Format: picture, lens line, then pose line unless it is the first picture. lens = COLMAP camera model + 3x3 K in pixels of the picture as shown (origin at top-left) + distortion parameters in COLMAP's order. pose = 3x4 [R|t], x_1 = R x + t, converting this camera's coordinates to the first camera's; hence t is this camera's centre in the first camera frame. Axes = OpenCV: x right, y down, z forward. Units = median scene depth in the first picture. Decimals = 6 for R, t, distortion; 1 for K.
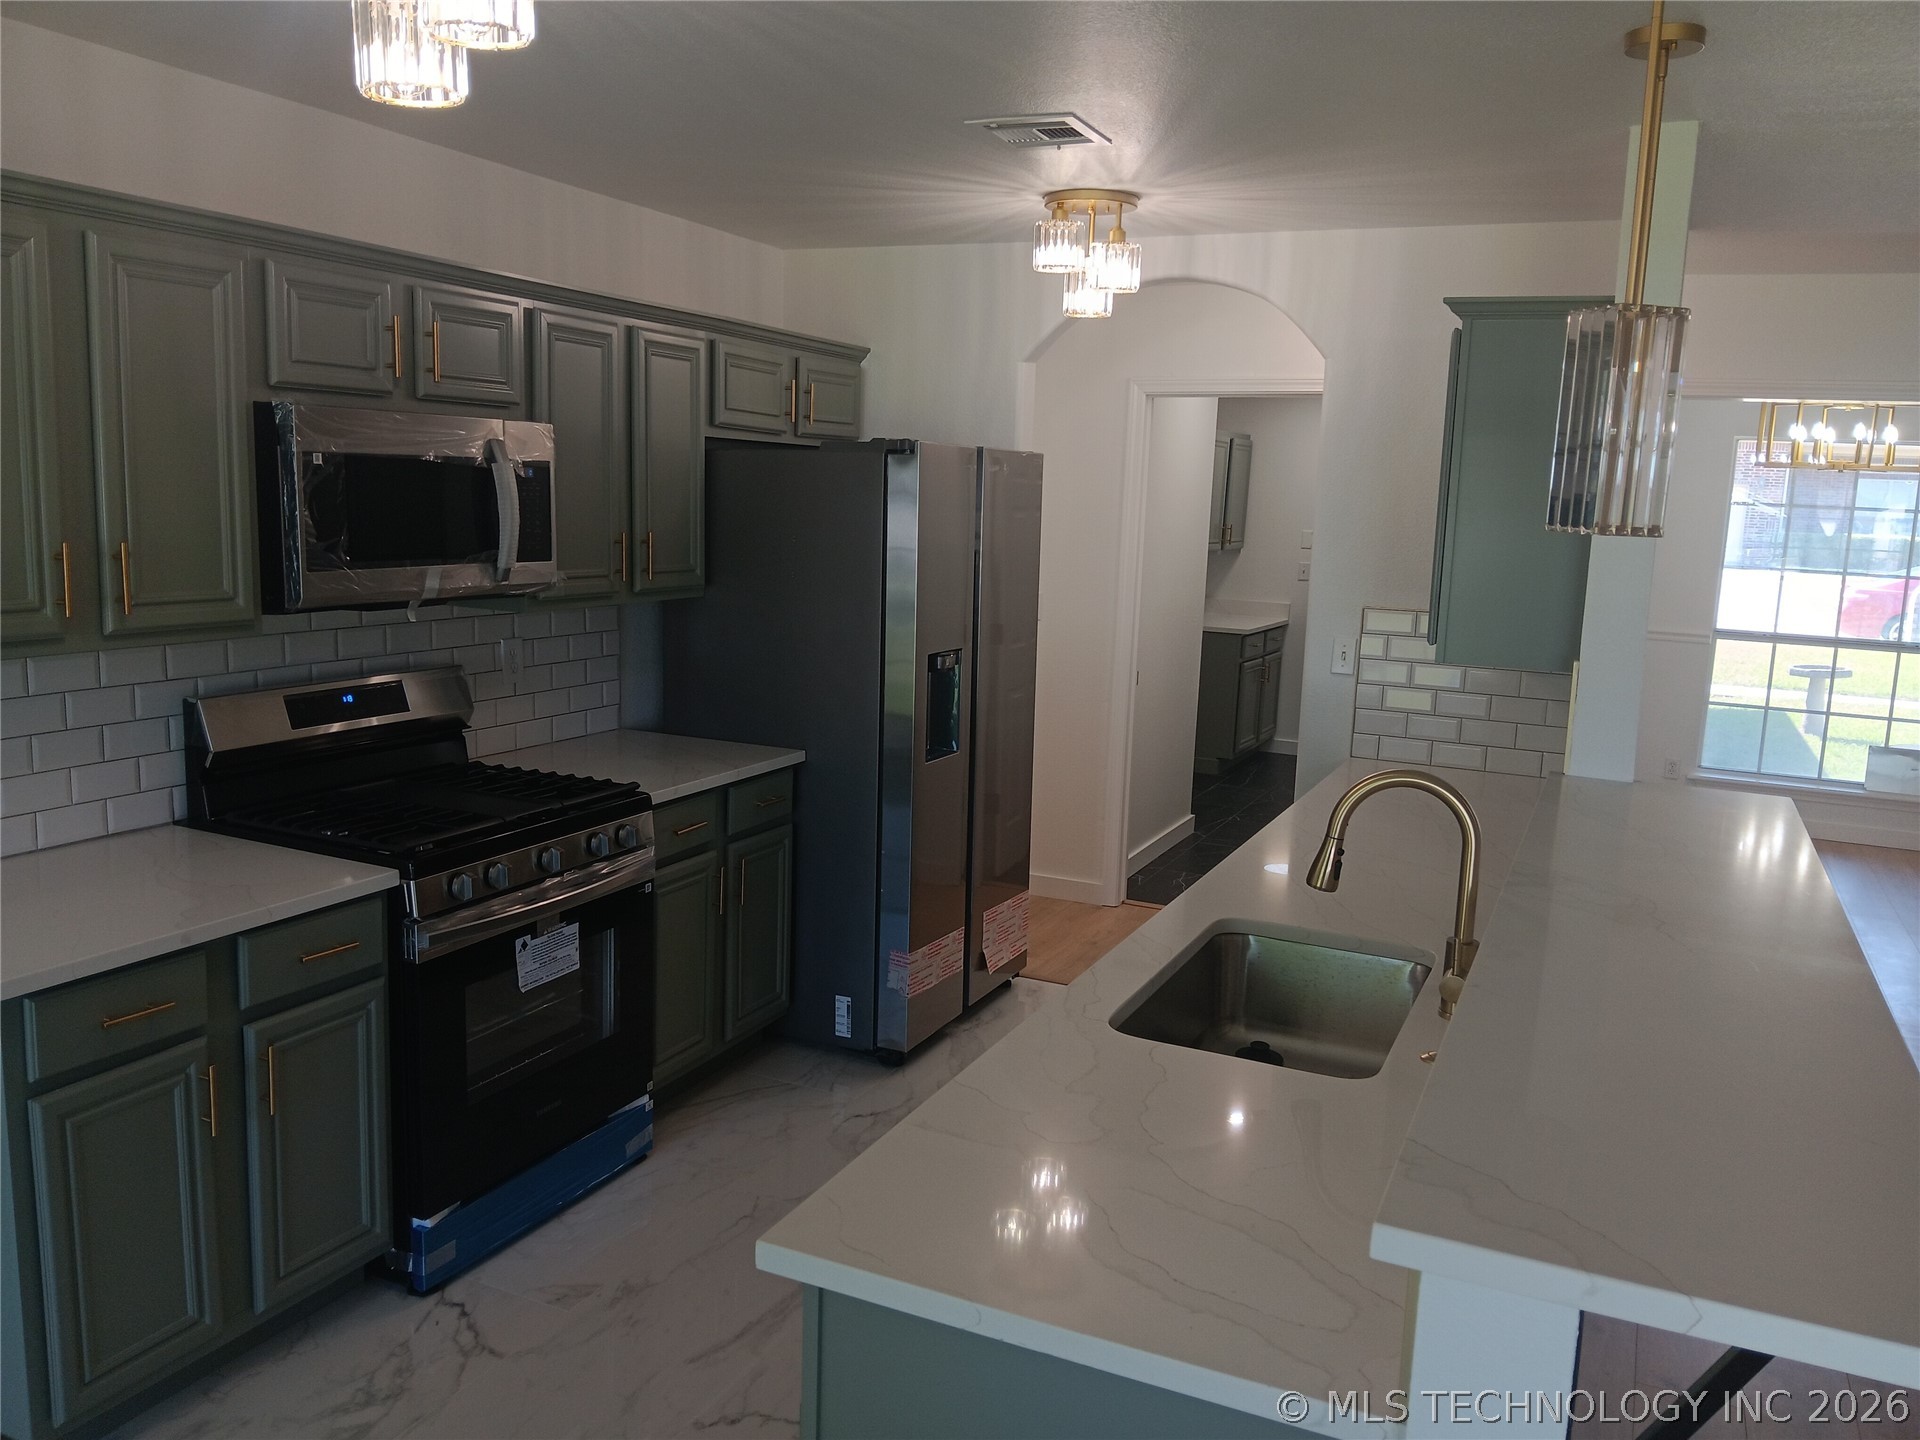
lens RADIAL K [[1493.6, 0, 953.6], [0, 1493.6, 725.0], [0, 0, 1]] dist [0.027148, -0.091480]
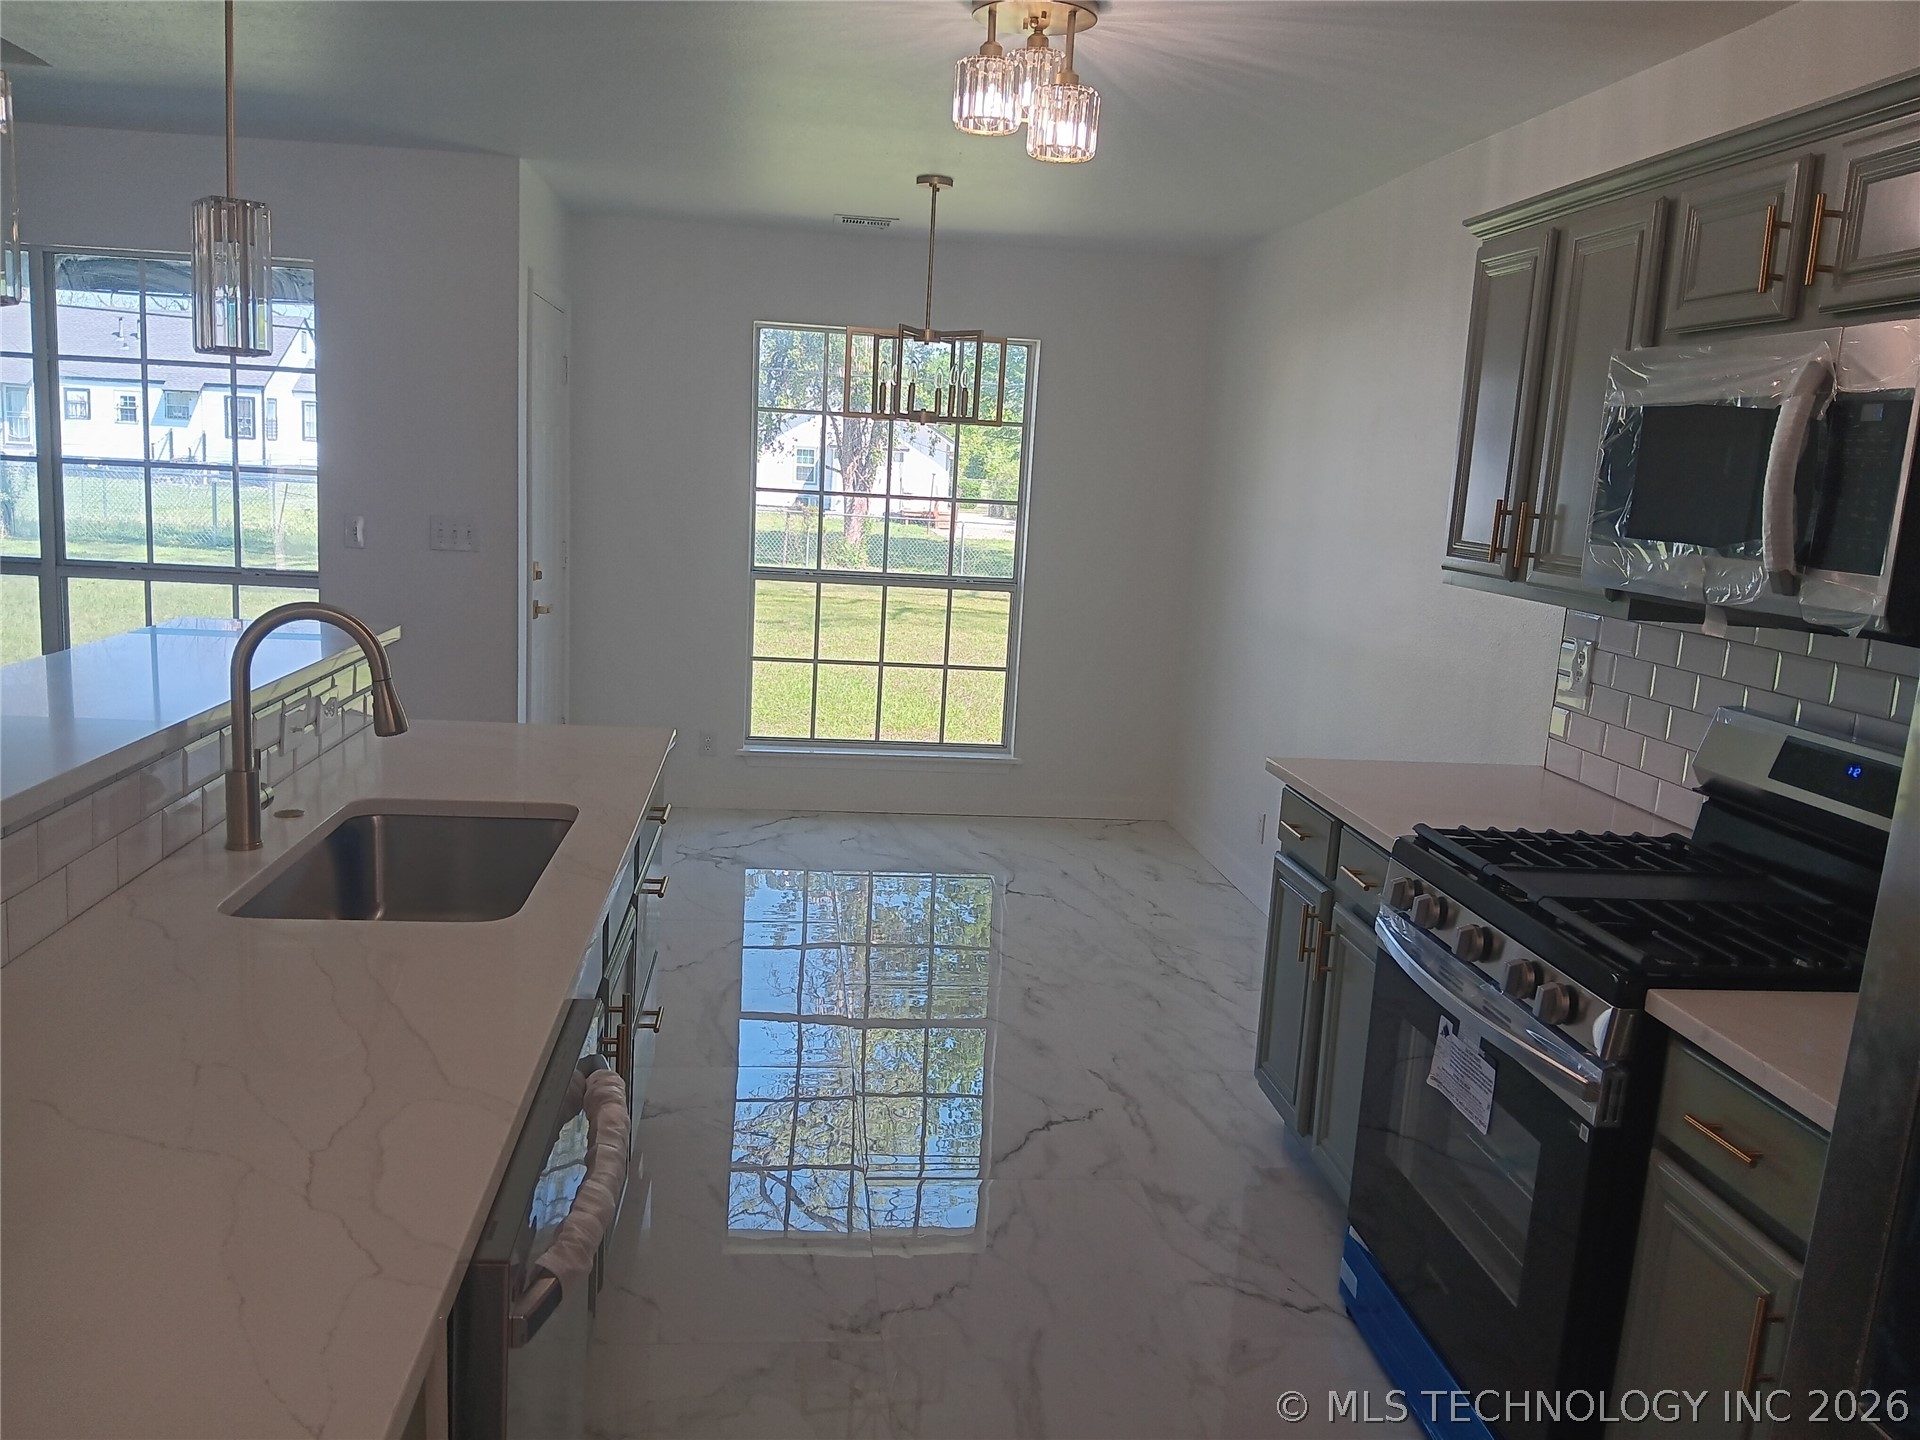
lens RADIAL K [[1482.2, 0, 941.9], [0, 1482.2, 726.0], [0, 0, 1]] dist [0.078521, -0.174669]
pose [[-0.854764, -0.001365, -0.519016, 0.318752], [-0.175596, 0.941787, 0.286711, -0.166712], [0.488411, 0.336207, -0.805245, 1.400768]]
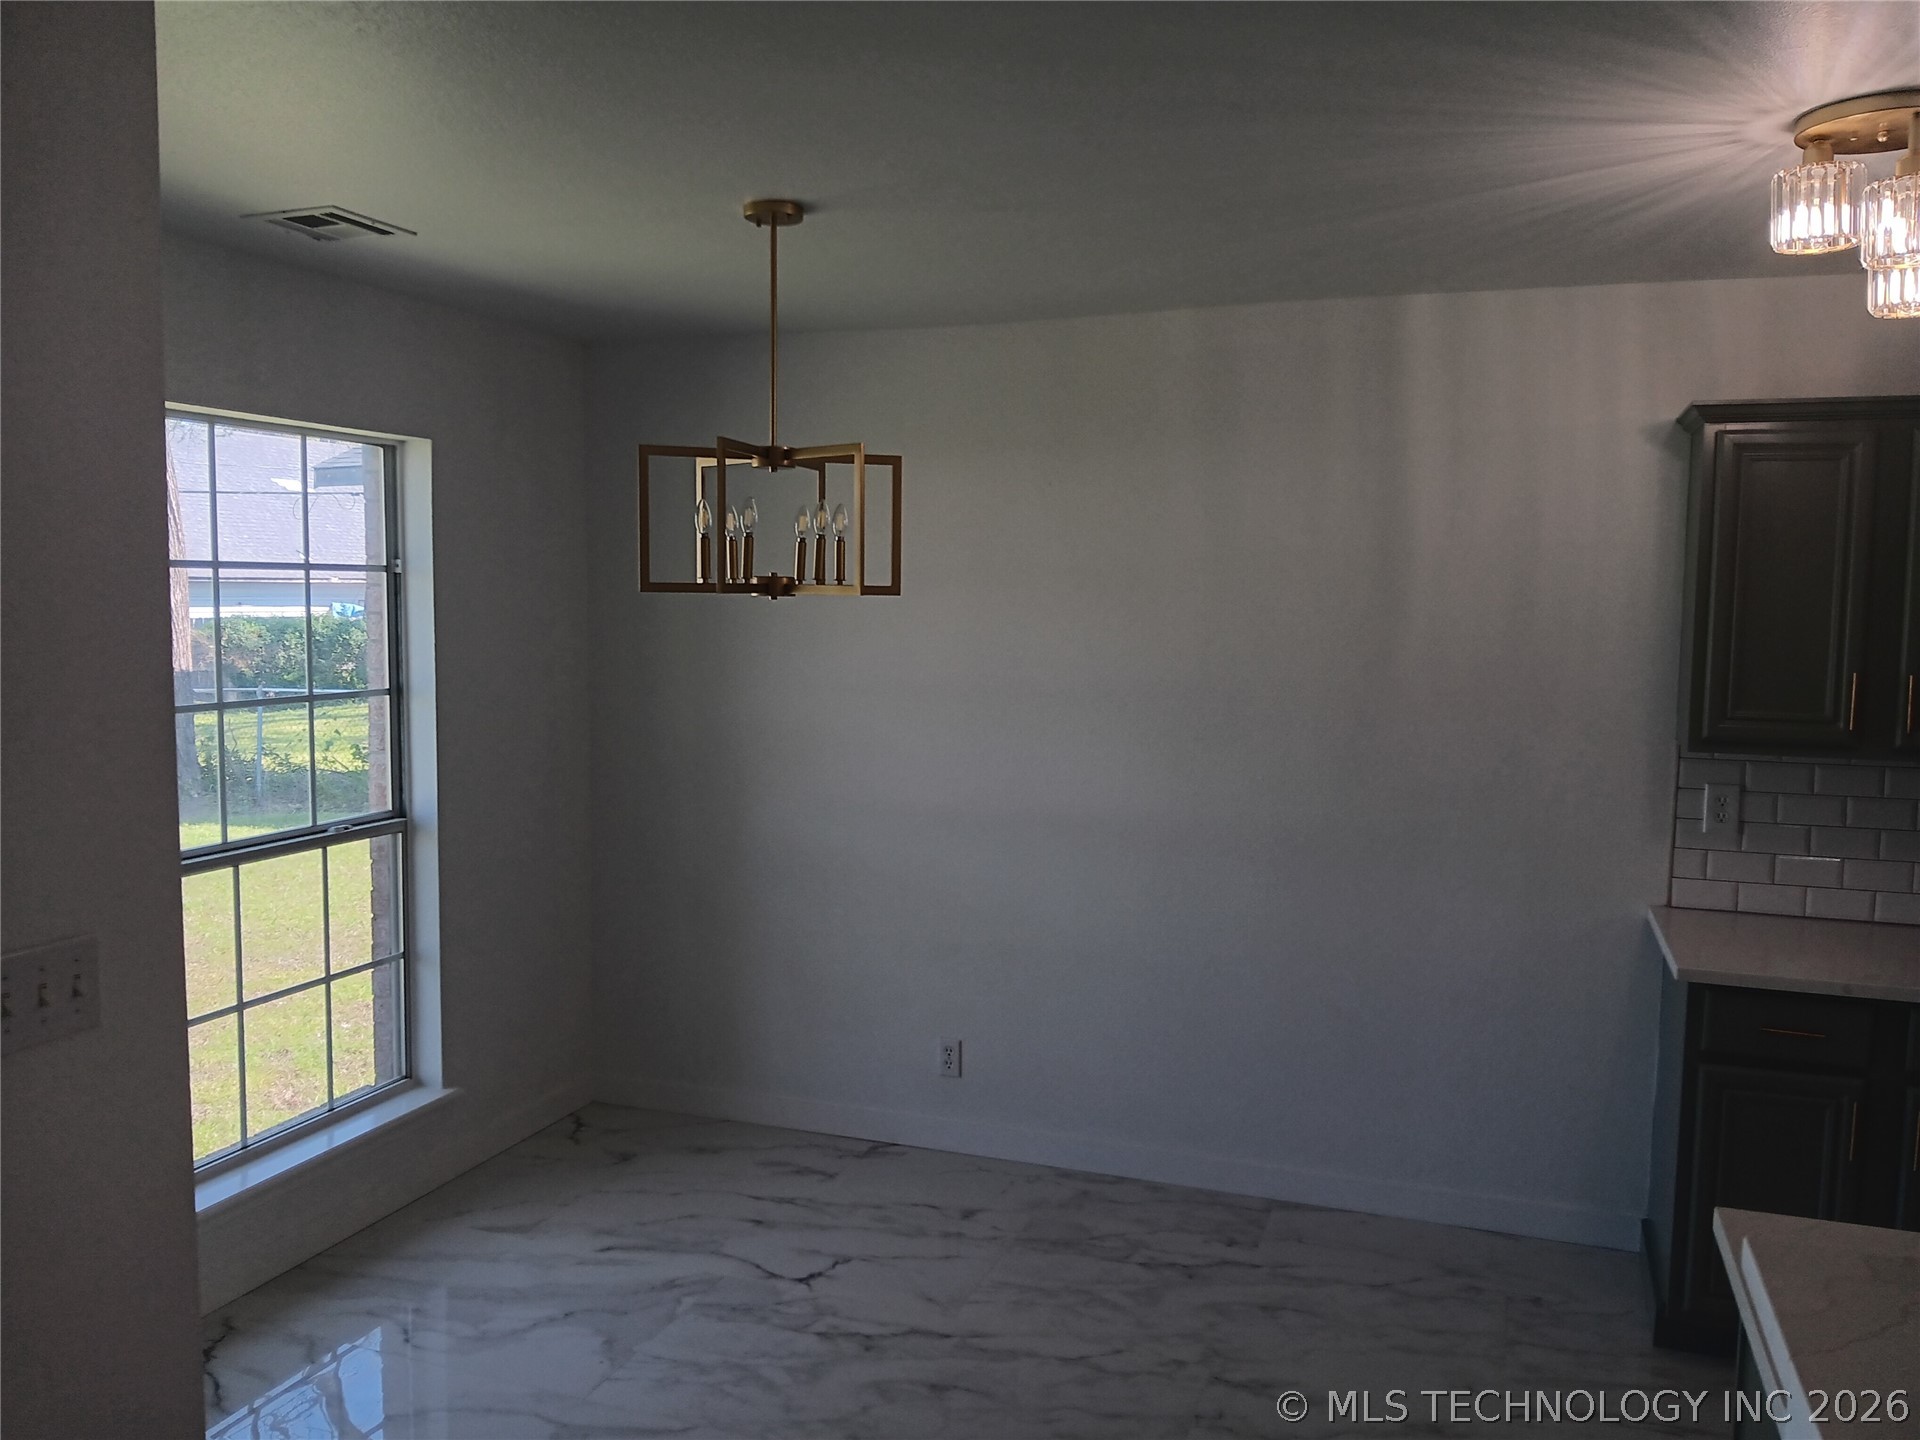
lens RADIAL K [[1506.9, 0, 960.0], [0, 1506.9, 720.0], [0, 0, 1]] dist [0.040080, -0.060065]
pose [[0.092997, 0.047180, -0.994548, 0.498184], [-0.172980, 0.984452, 0.030526, 0.009574], [0.980525, 0.169198, 0.099712, 0.088253]]
